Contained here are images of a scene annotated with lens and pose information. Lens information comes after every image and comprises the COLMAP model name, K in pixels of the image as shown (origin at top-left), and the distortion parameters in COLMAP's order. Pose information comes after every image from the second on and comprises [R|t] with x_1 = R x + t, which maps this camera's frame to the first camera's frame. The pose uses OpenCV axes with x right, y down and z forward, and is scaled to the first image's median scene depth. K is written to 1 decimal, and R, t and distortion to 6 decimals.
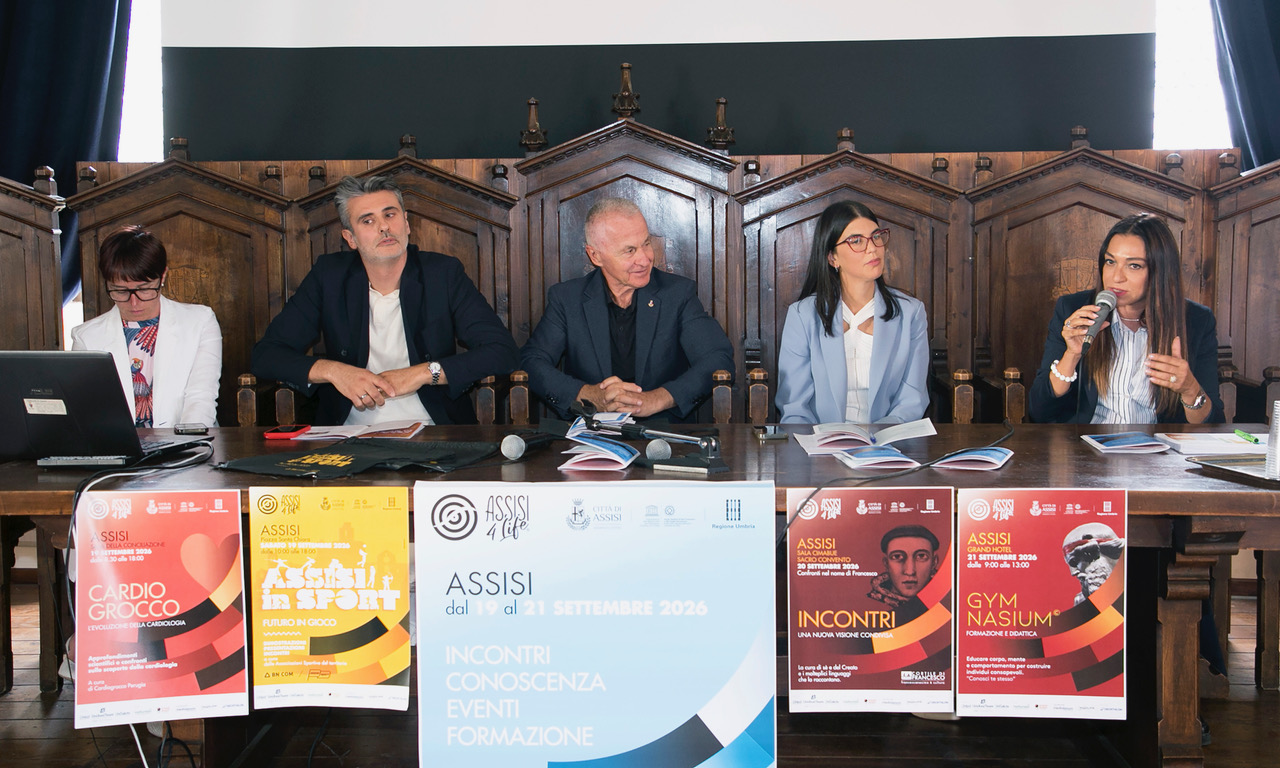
lens RADIAL K [[1587.0, 0, 623.7], [0, 1587.0, 369.8], [0, 0, 1]] dist [0.089350, 0.000000]
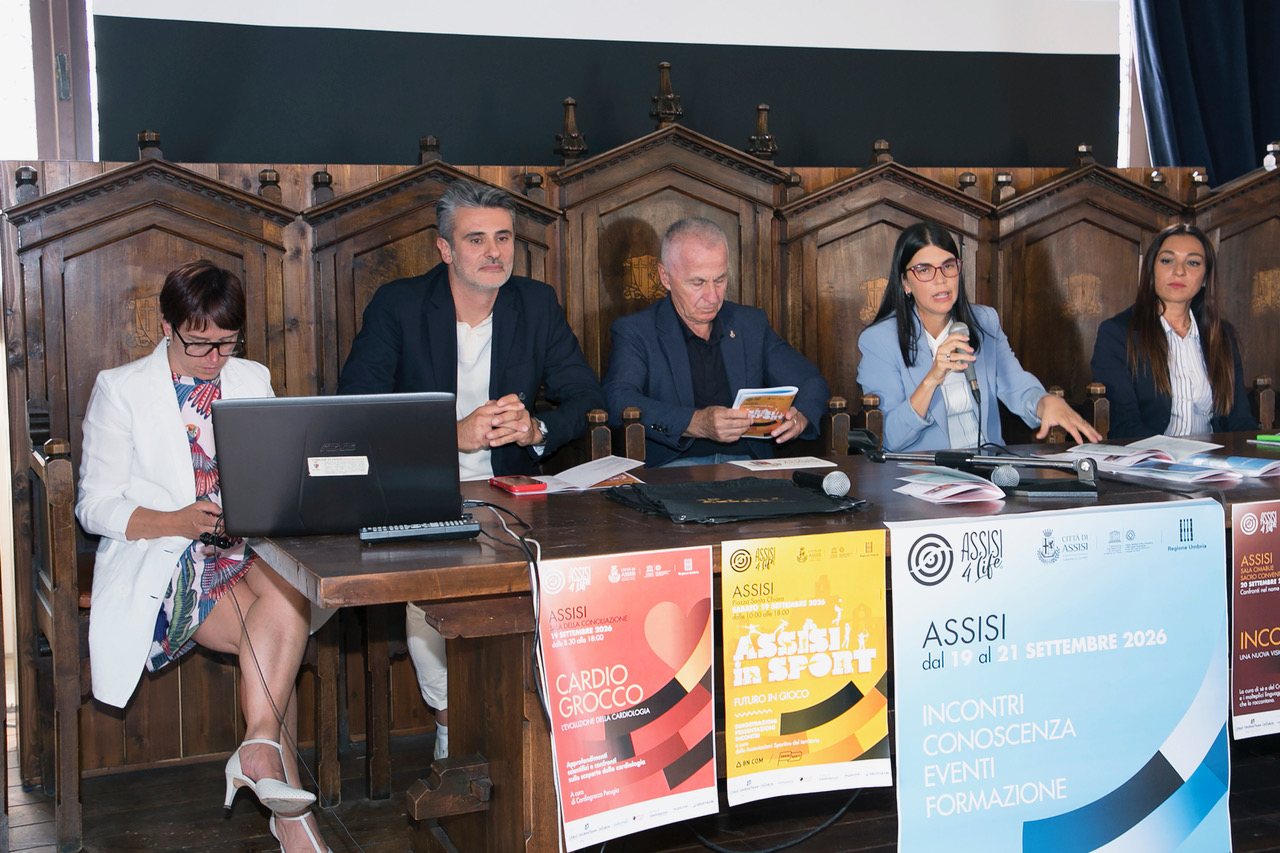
lens RADIAL K [[1692.7, 0, 648.3], [0, 1692.7, 418.3], [0, 0, 1]] dist [0.120994, 0.000000]
pose [[0.909180, -0.043563, 0.414119, -0.636299], [0.042784, 0.999022, 0.011160, -0.003717], [-0.414200, 0.007571, 0.910154, 0.197861]]
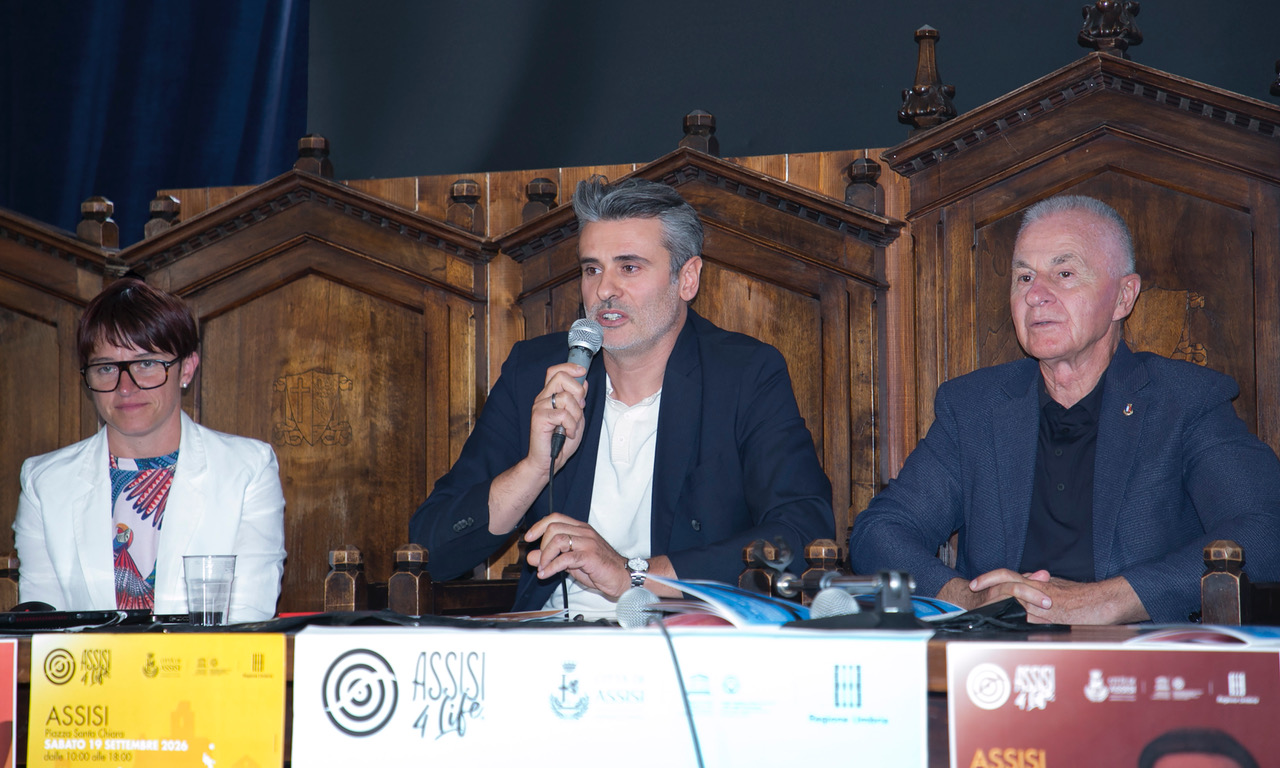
lens RADIAL K [[3416.8, 0, 610.5], [0, 3416.8, 330.0], [0, 0, 1]] dist [0.567057, 0.000000]
pose [[0.922932, -0.020972, -0.384390, 0.415806], [-0.038036, 0.988661, -0.145267, 0.136356], [0.383078, 0.148692, 0.911670, -0.040713]]
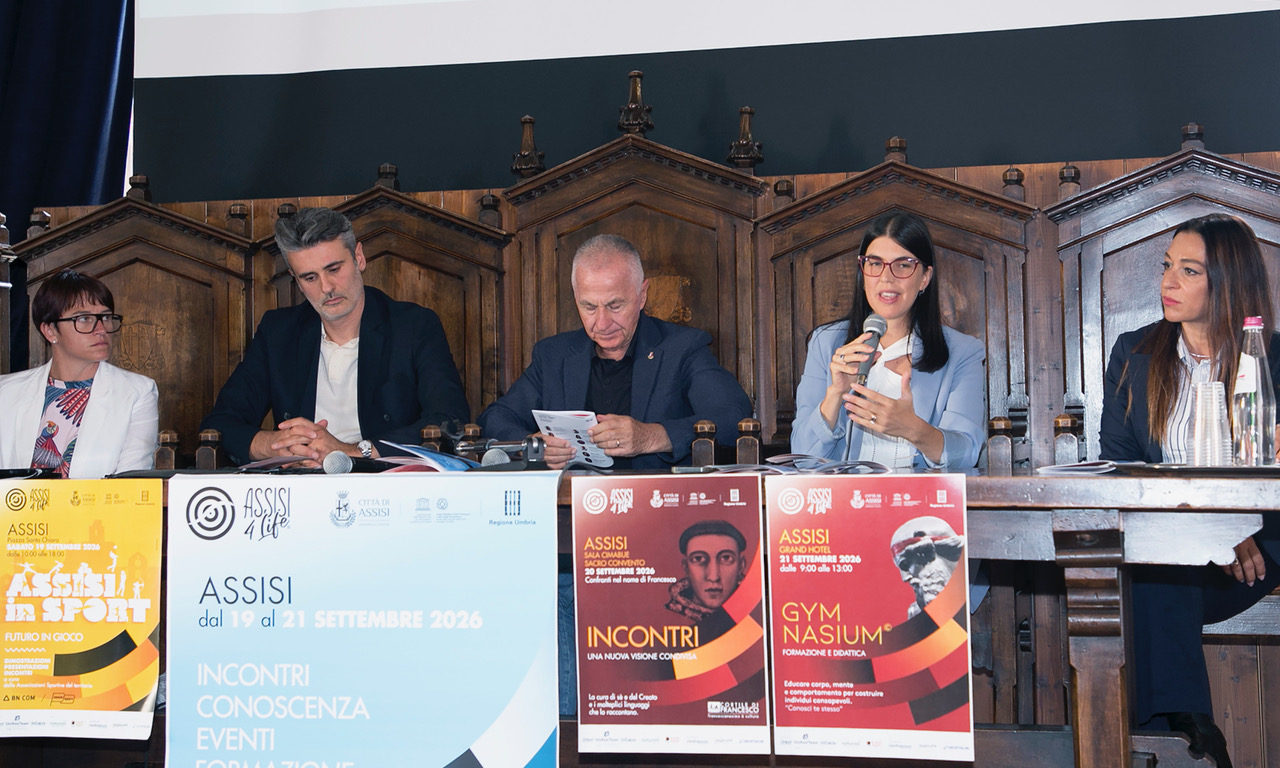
lens RADIAL K [[2163.7, 0, 650.0], [0, 2163.7, 339.7], [0, 0, 1]] dist [0.156049, 0.000000]
pose [[0.976085, -0.013832, -0.216947, 0.390063], [-0.016040, 0.990671, -0.135329, 0.155604], [0.216795, 0.135572, 0.966758, -0.122841]]
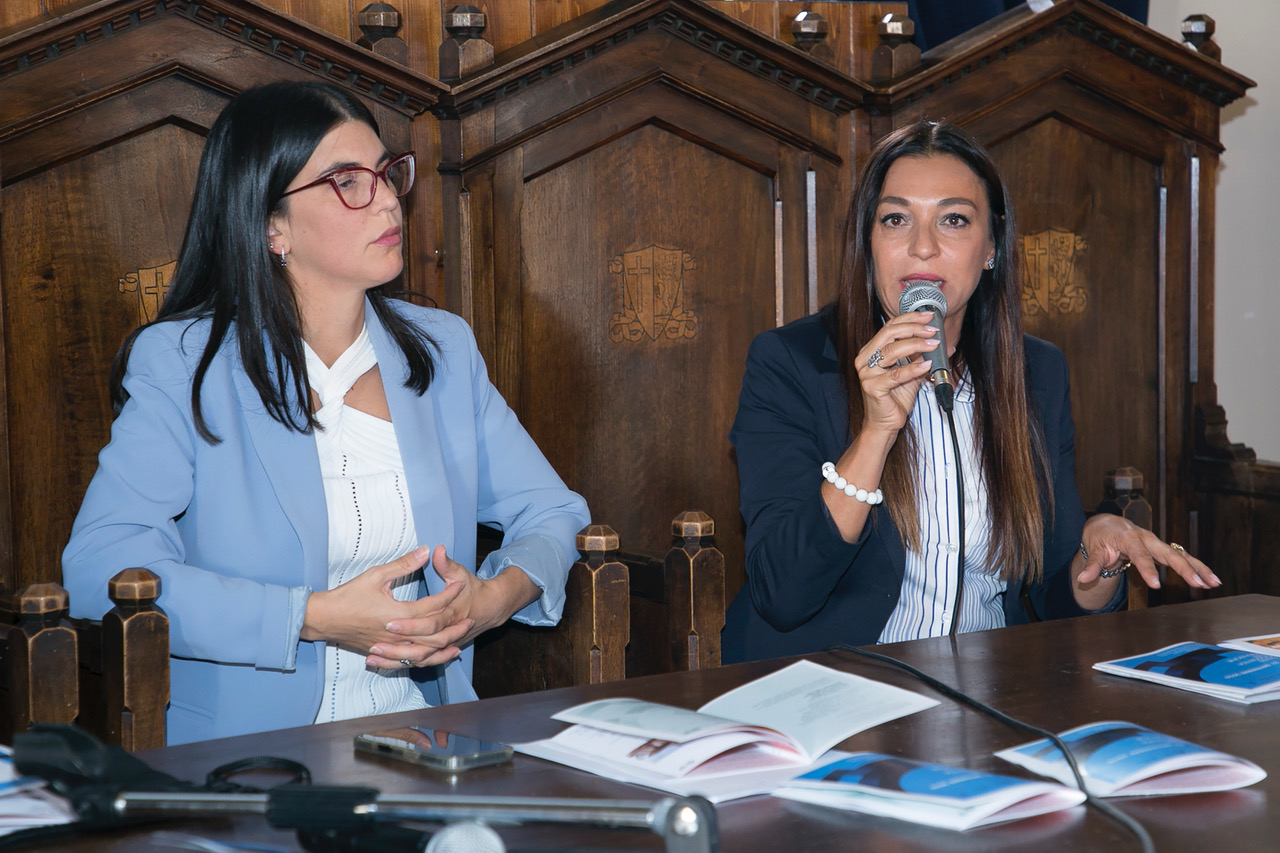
lens RADIAL K [[3038.1, 0, 634.7], [0, 3038.1, 415.0], [0, 0, 1]] dist [0.375628, 0.000000]
pose [[0.780749, -0.057053, 0.622234, -0.362468], [0.068258, 0.997651, 0.005828, -0.044734], [-0.621105, 0.037922, 0.782809, 0.542468]]
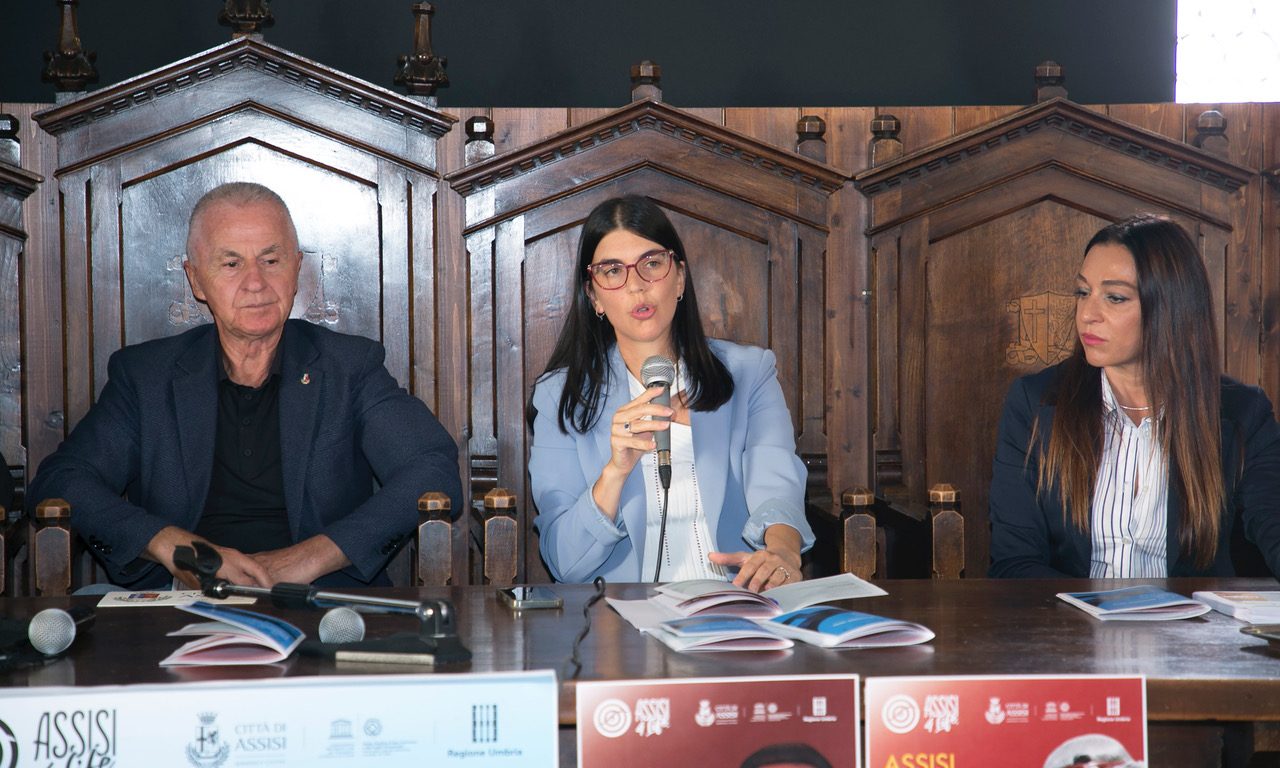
lens RADIAL K [[3148.1, 0, 639.8], [0, 3148.1, 371.2], [0, 0, 1]] dist [0.586136, 0.000000]
pose [[0.988466, -0.002182, 0.151424, -0.048483], [0.009541, 0.998807, -0.047892, 0.016375], [-0.151139, 0.048785, 0.987308, -0.145187]]
